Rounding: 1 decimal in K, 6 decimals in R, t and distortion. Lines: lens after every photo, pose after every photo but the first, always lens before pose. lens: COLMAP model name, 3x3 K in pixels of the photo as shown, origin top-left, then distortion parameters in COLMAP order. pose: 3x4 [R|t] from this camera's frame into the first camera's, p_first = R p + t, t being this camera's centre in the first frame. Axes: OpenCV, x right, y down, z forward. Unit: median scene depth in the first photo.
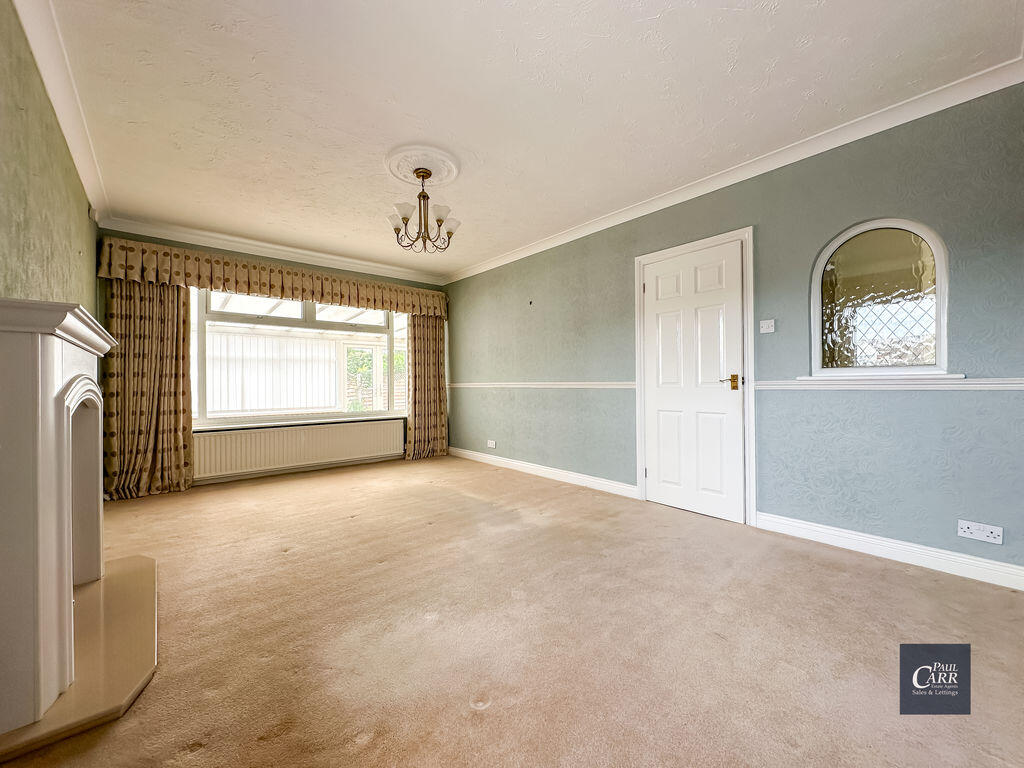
lens RADIAL K [[407.8, 0, 510.9], [0, 407.8, 383.1], [0, 0, 1]] dist [0.000159, 0.000155]
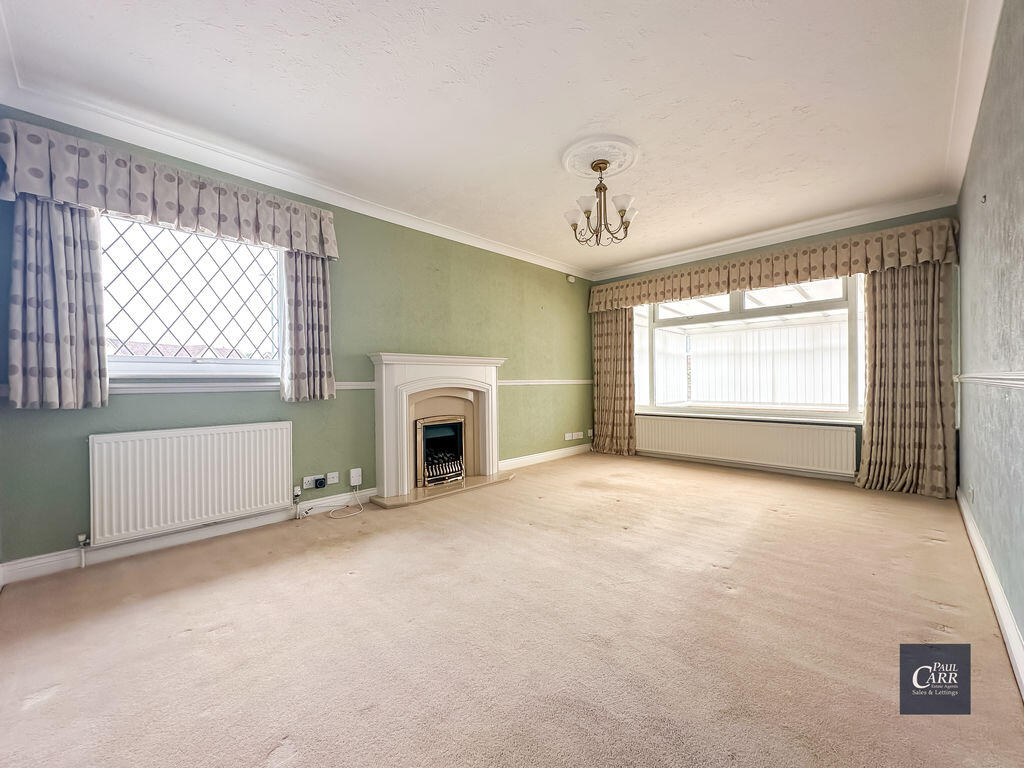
lens RADIAL K [[407.8, 0, 510.9], [0, 407.8, 383.1], [0, 0, 1]] dist [0.000159, 0.000155]
pose [[0.080628, 0.010963, -0.996684, 0.429063], [0.011321, 0.999865, 0.011914, -0.002582], [0.996680, -0.012244, 0.080493, 0.399866]]
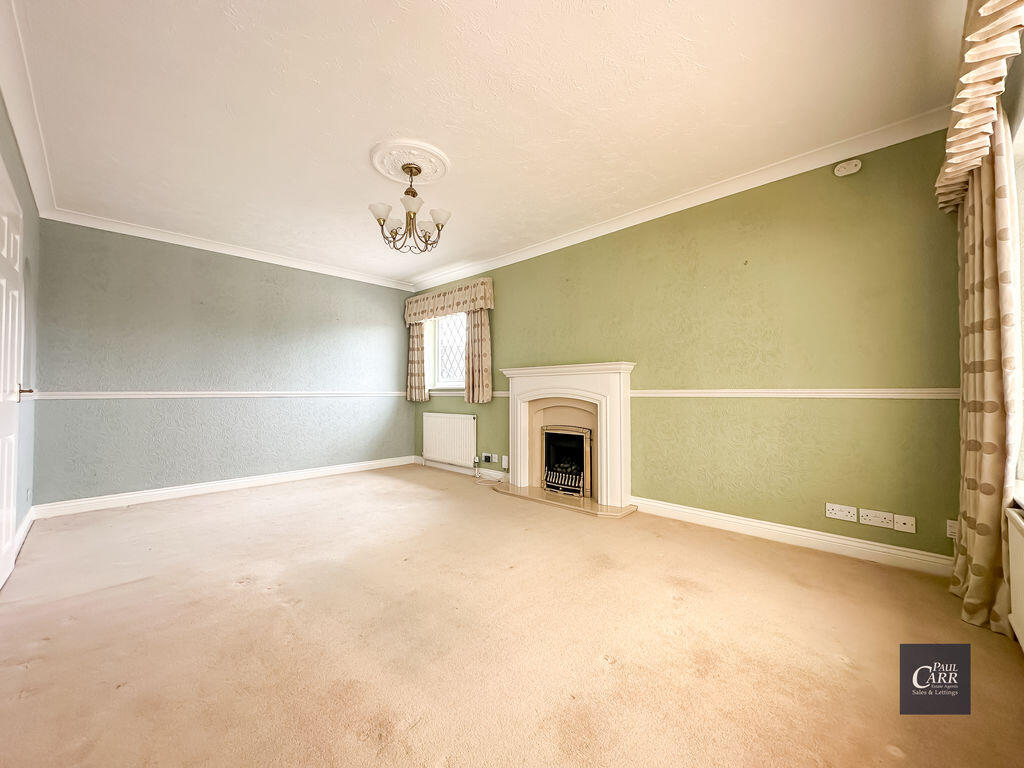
lens RADIAL K [[409.8, 0, 494.8], [0, 409.8, 380.9], [0, 0, 1]] dist [-0.000498, -0.000008]
pose [[-0.997477, 0.010402, -0.070226, -0.197084], [0.012345, 0.999551, -0.027290, 0.002023], [0.069911, -0.028088, -0.997158, 1.132607]]
